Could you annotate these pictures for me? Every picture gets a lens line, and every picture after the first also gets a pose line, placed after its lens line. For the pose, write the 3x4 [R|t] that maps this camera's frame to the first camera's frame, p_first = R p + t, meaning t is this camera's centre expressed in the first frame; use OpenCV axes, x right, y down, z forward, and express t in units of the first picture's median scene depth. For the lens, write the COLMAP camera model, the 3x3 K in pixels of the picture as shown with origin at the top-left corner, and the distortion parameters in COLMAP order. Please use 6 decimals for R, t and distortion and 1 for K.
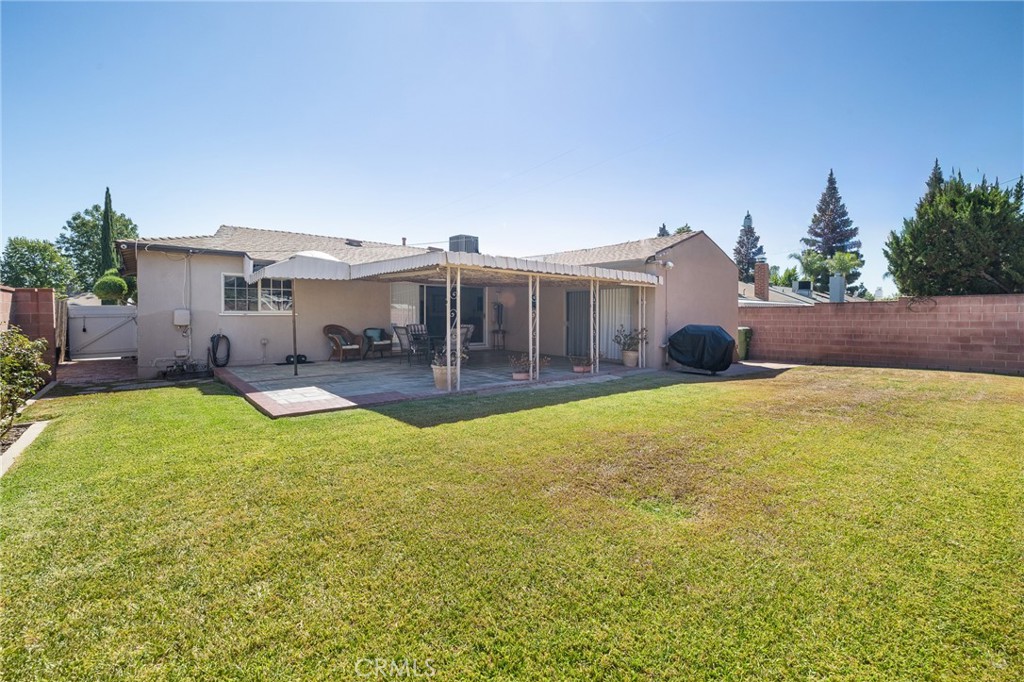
lens RADIAL K [[445.4, 0, 512.0], [0, 445.4, 341.0], [0, 0, 1]] dist [0.000193, 0.000215]
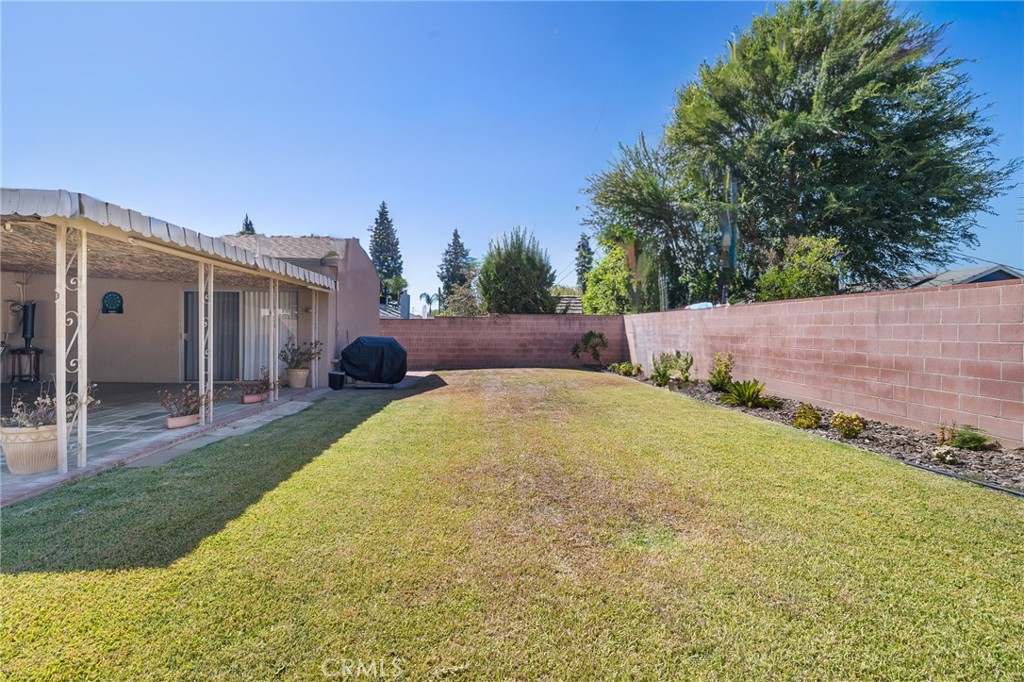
lens RADIAL K [[445.4, 0, 512.0], [0, 445.4, 341.0], [0, 0, 1]] dist [0.000193, 0.000215]
pose [[0.587127, -0.017276, 0.809310, -0.168170], [0.036855, 0.999306, -0.005406, -0.010374], [-0.808655, 0.033001, 0.587356, 0.199046]]
